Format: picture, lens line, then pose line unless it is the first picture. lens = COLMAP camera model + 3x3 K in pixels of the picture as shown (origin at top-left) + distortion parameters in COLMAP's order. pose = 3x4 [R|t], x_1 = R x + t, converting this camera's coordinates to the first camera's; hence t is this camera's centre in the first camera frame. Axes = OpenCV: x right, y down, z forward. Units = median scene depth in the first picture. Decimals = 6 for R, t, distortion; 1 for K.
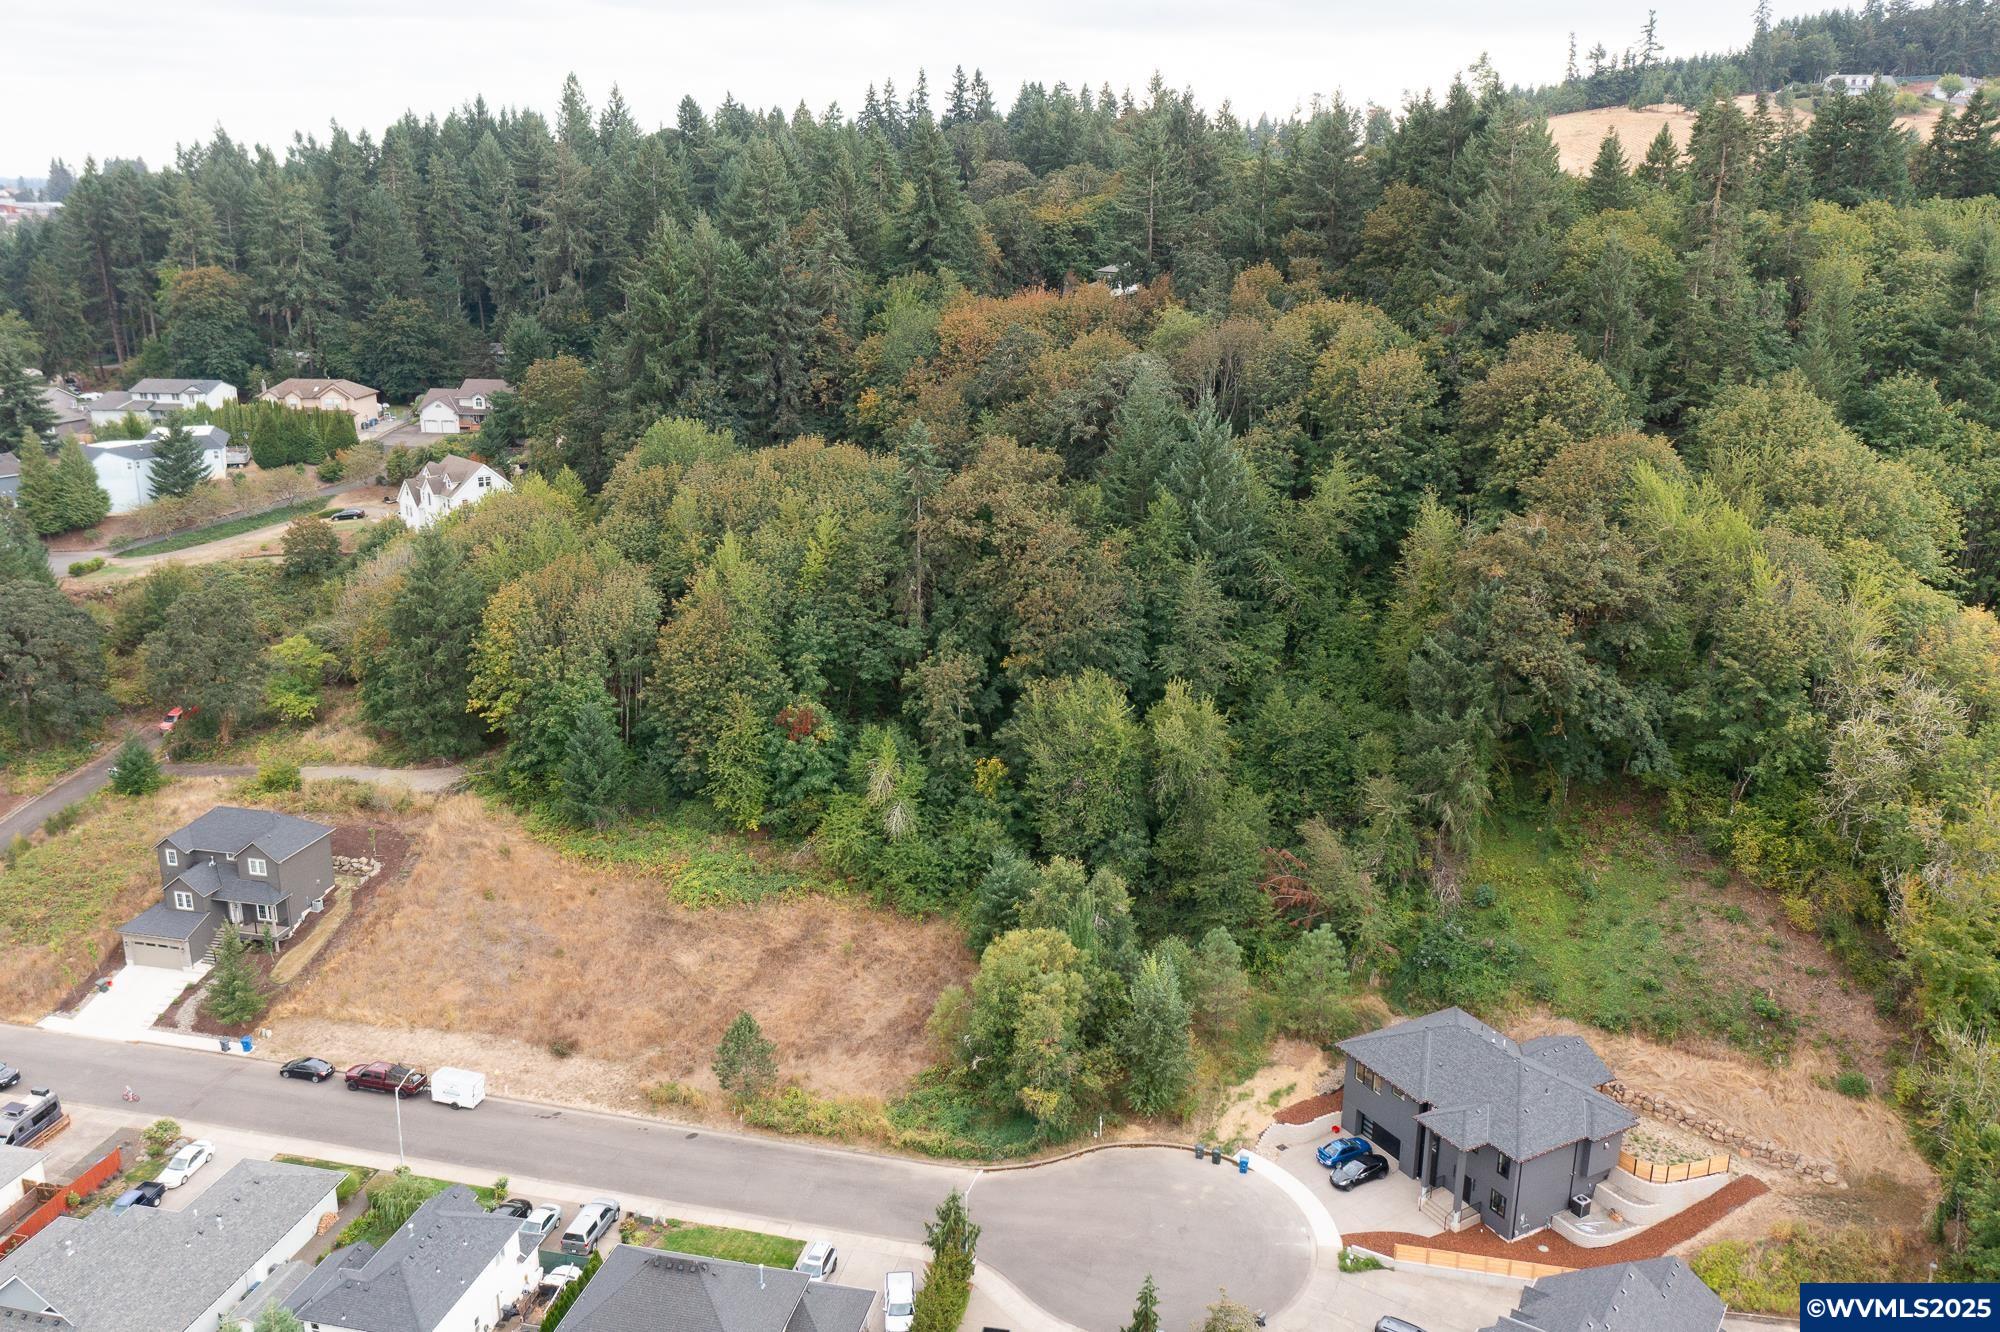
lens RADIAL K [[1612.4, 0, 999.9], [0, 1612.4, 662.3], [0, 0, 1]] dist [-0.006474, 0.006786]
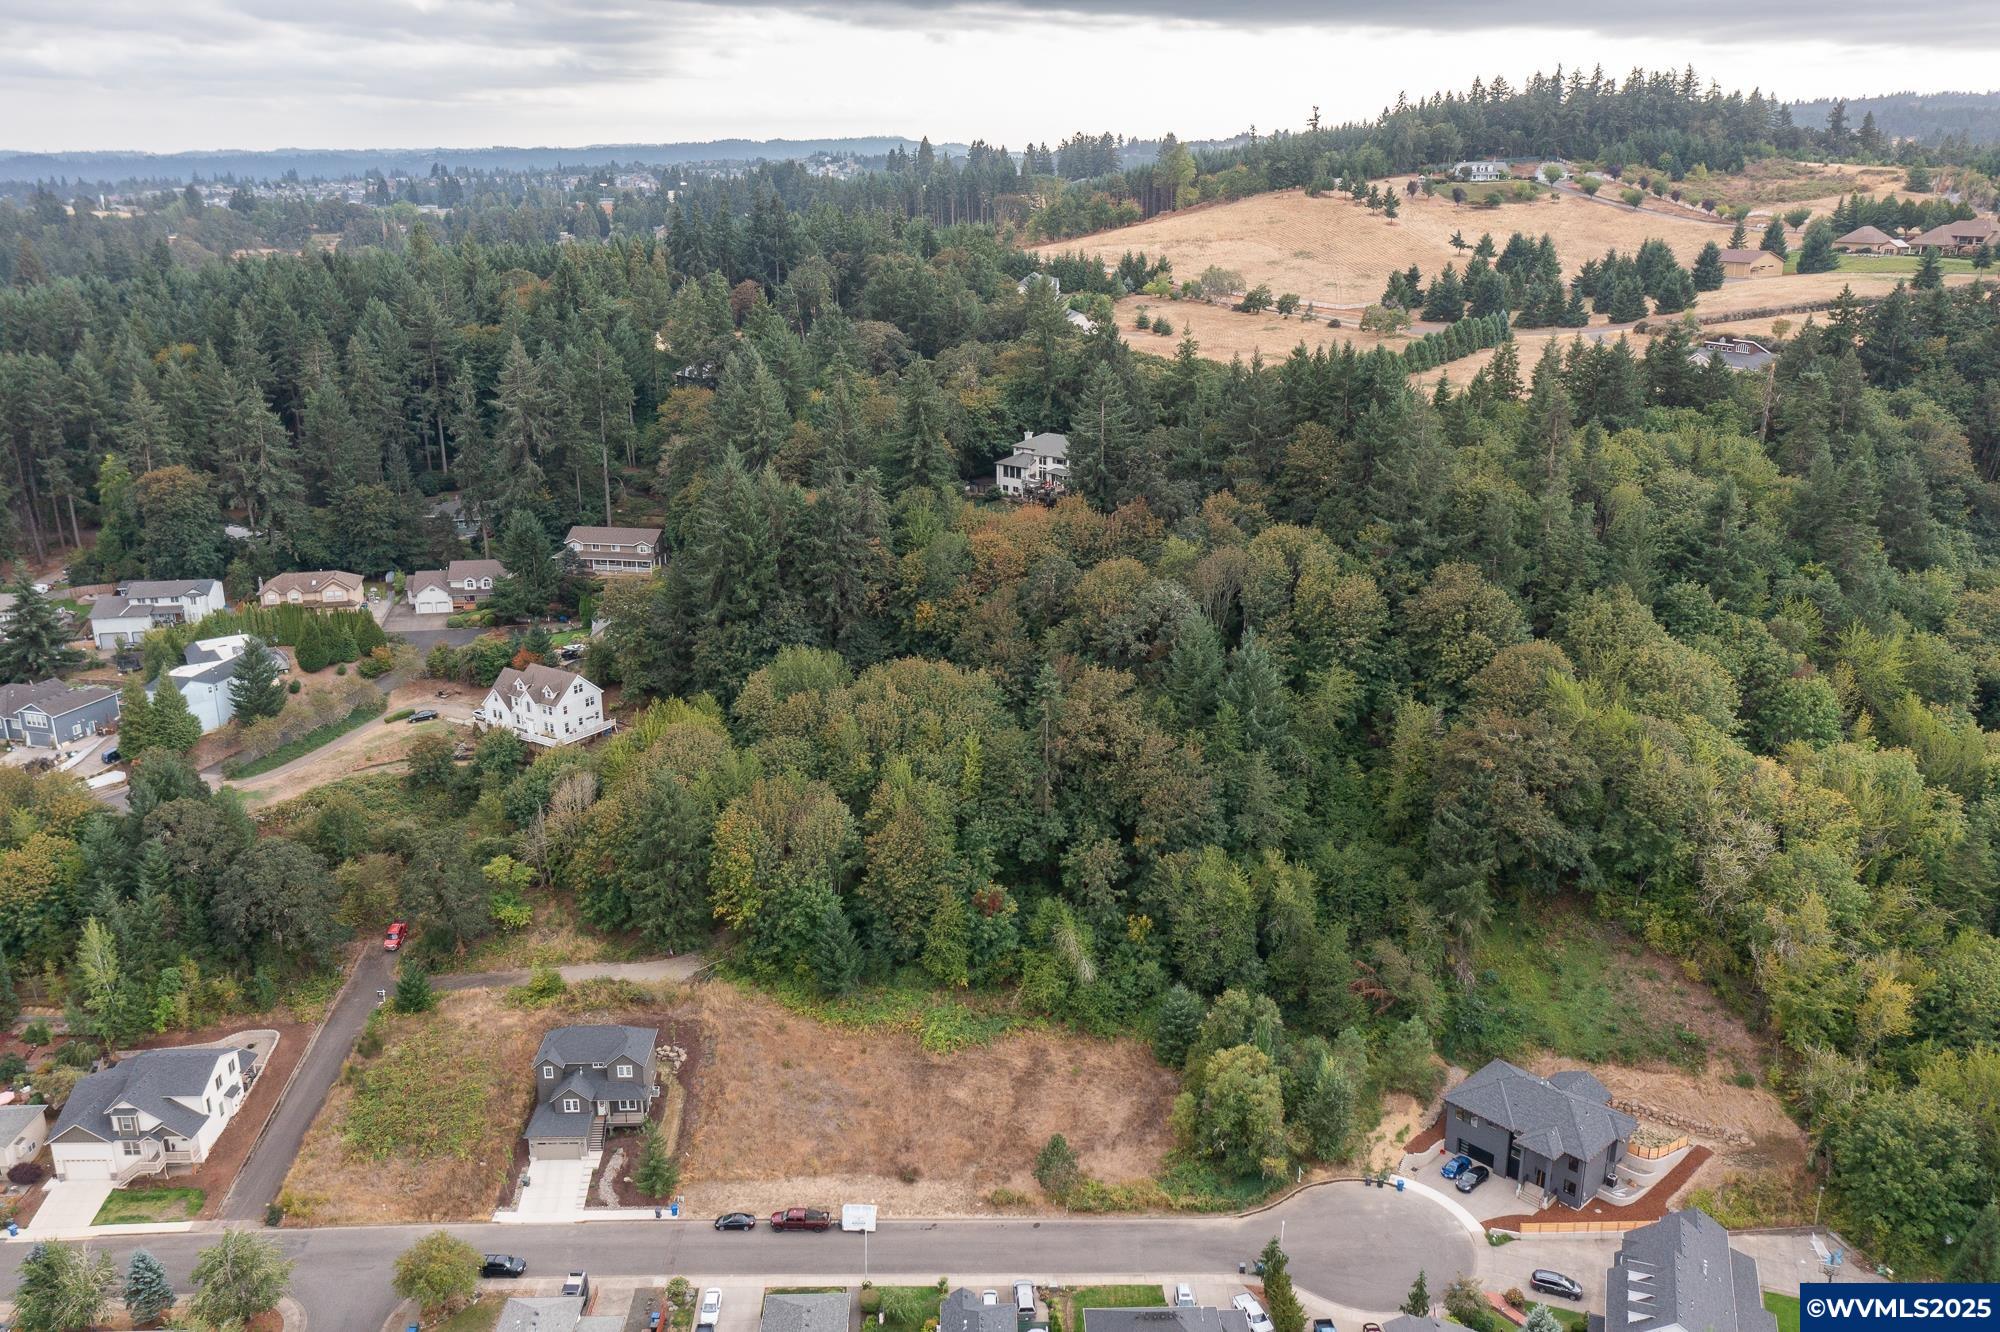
lens RADIAL K [[1612.4, 0, 1007.4], [0, 1612.4, 664.6], [0, 0, 1]] dist [-0.006474, 0.006786]
pose [[0.969074, -0.084024, 0.232025, -0.427593], [0.078417, 0.996364, 0.033300, -0.214398], [-0.233980, -0.014076, 0.972140, -0.324091]]
